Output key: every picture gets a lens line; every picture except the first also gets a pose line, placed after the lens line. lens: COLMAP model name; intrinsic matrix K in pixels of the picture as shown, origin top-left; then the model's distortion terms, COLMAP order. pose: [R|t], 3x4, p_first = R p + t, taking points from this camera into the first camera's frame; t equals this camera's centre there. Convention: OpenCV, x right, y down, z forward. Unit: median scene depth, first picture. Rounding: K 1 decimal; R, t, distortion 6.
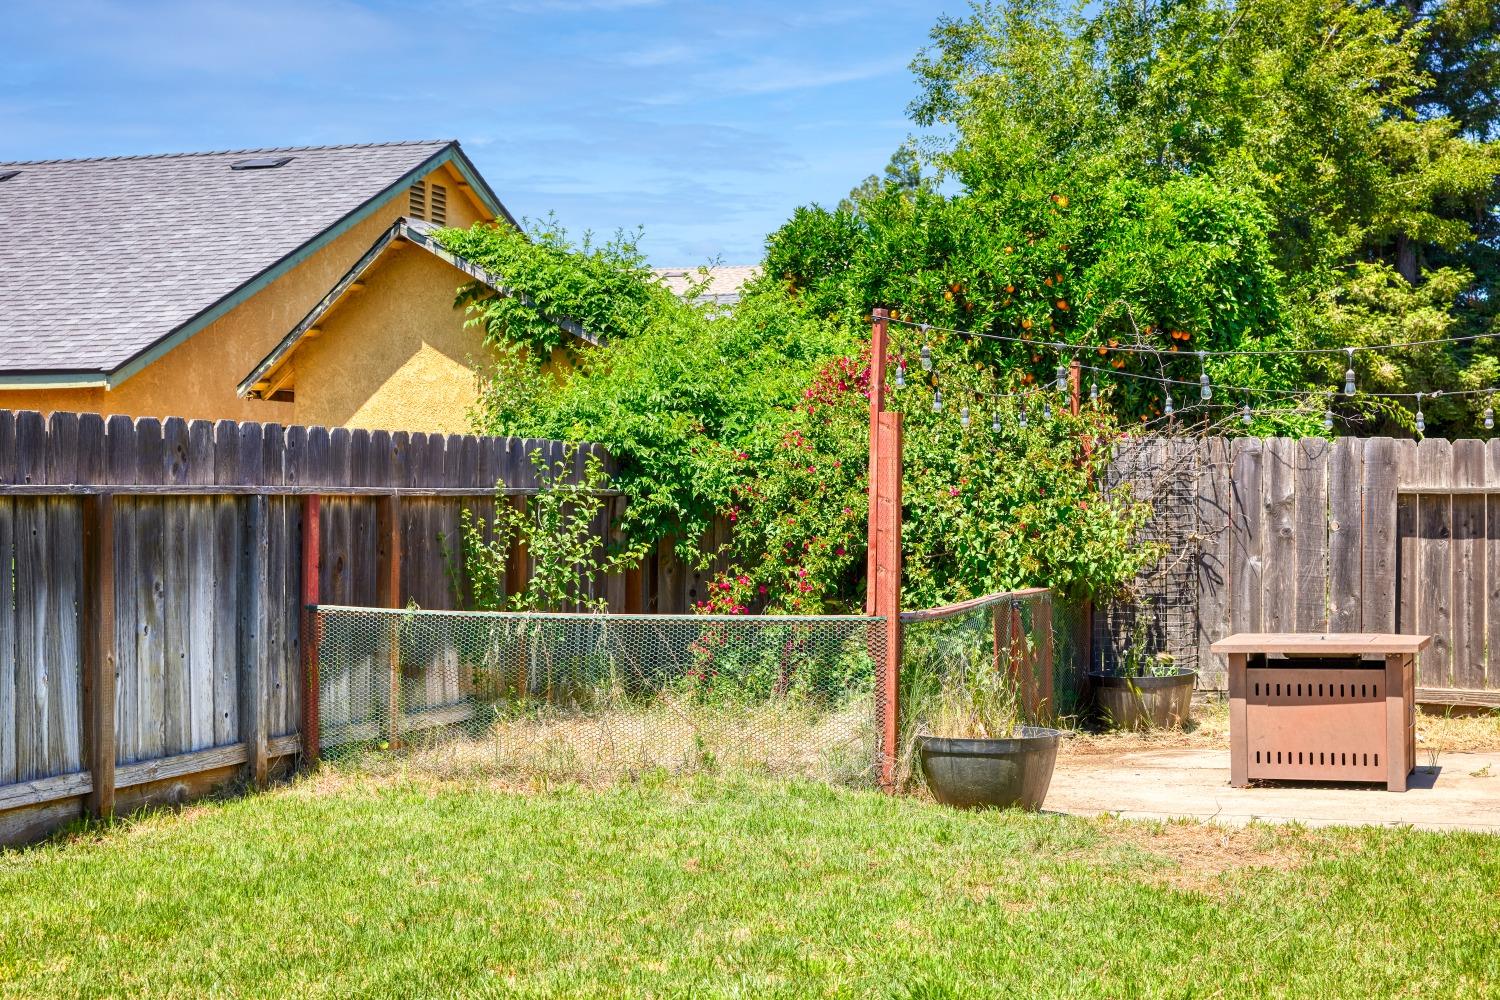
lens RADIAL K [[2413.1, 0, 749.2], [0, 2413.1, 496.8], [0, 0, 1]] dist [0.008103, 0.000000]
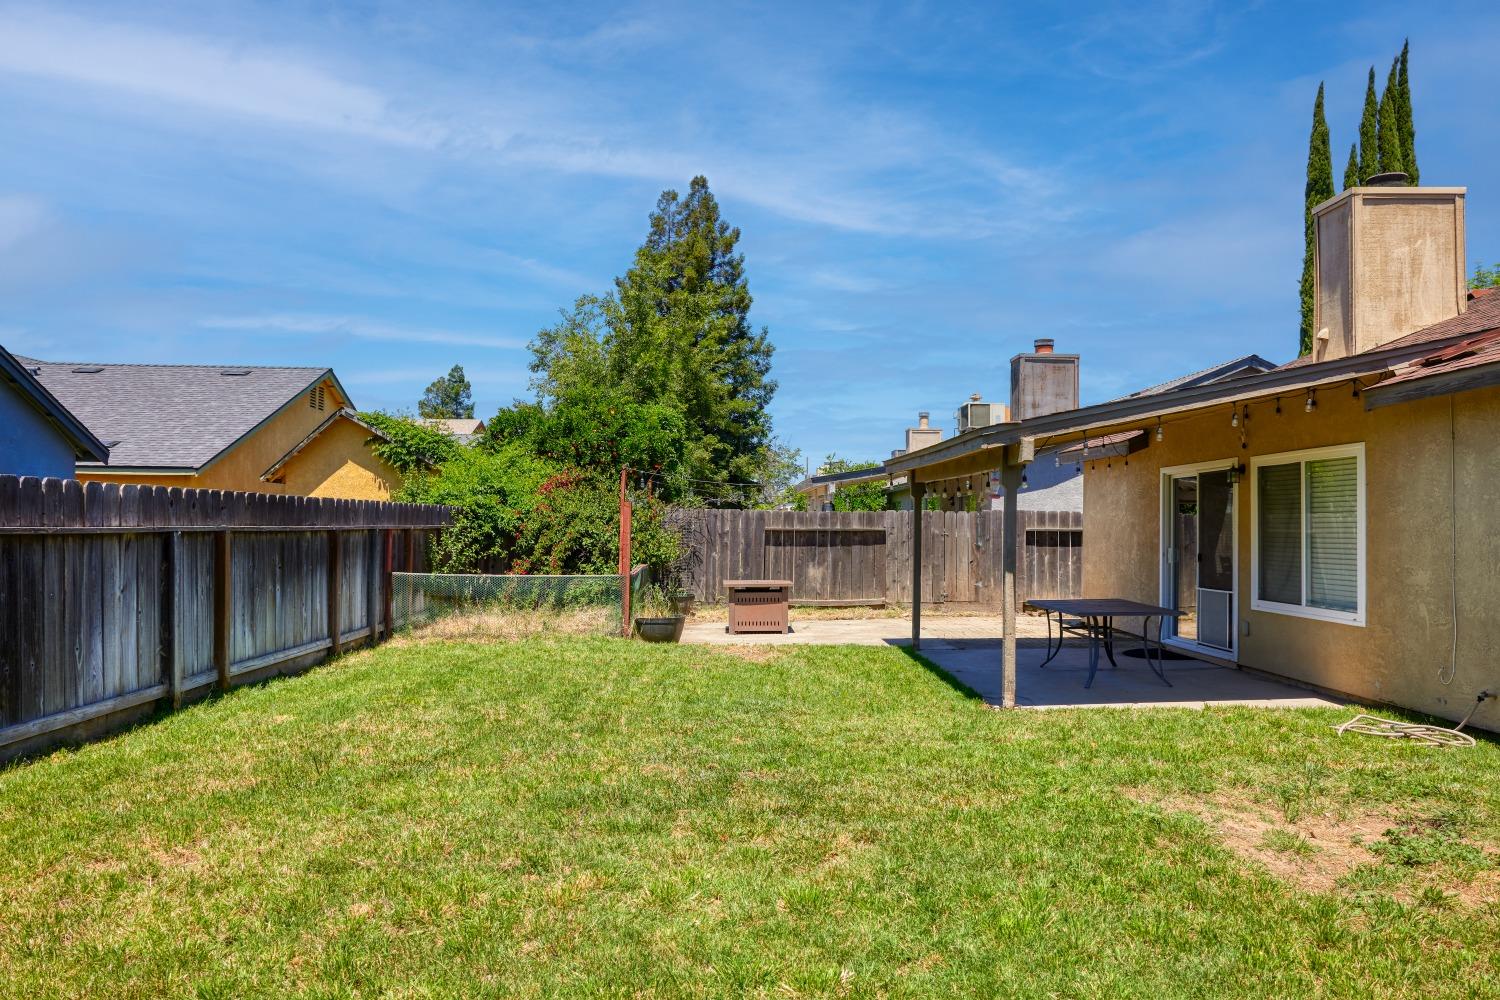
lens RADIAL K [[1058.8, 0, 751.8], [0, 1058.8, 513.1], [0, 0, 1]] dist [0.013488, 0.001840]
pose [[0.937106, 0.013905, 0.348767, -0.167783], [-0.011226, 0.999890, -0.009701, -0.008650], [-0.348864, 0.005176, 0.937159, -0.142743]]
